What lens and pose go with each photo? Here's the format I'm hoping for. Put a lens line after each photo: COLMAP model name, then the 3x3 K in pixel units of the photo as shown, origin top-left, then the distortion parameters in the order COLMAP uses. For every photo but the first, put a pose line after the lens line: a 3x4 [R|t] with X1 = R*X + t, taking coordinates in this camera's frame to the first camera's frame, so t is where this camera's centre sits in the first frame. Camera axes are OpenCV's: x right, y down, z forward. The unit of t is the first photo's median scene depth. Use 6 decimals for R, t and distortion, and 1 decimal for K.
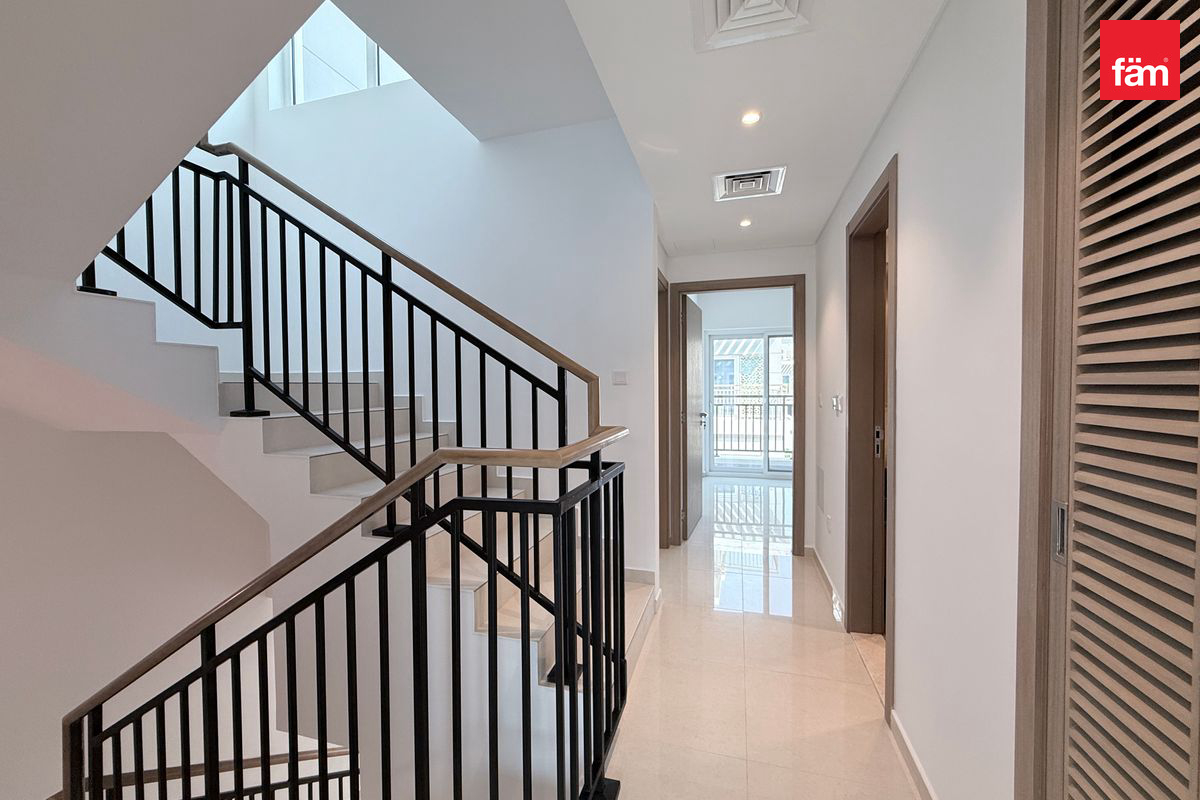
lens RADIAL K [[477.5, 0, 600.0], [0, 477.5, 400.0], [0, 0, 1]] dist [-0.000515, -0.000026]
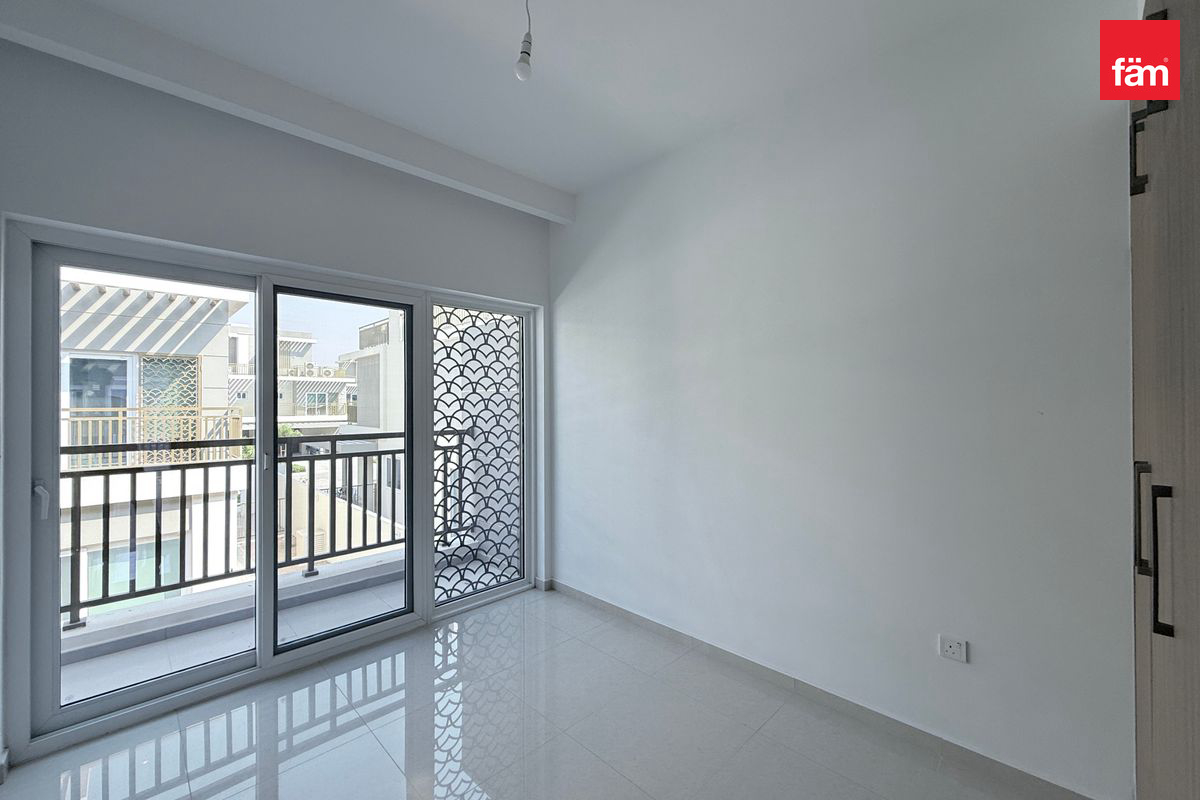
lens RADIAL K [[477.5, 0, 600.0], [0, 477.5, 400.0], [0, 0, 1]] dist [-0.000515, -0.000026]
pose [[0.484540, 0.010736, 0.874703, 0.126675], [0.024704, 0.999358, -0.025950, -0.024840], [-0.874420, 0.034182, 0.483964, 0.501573]]
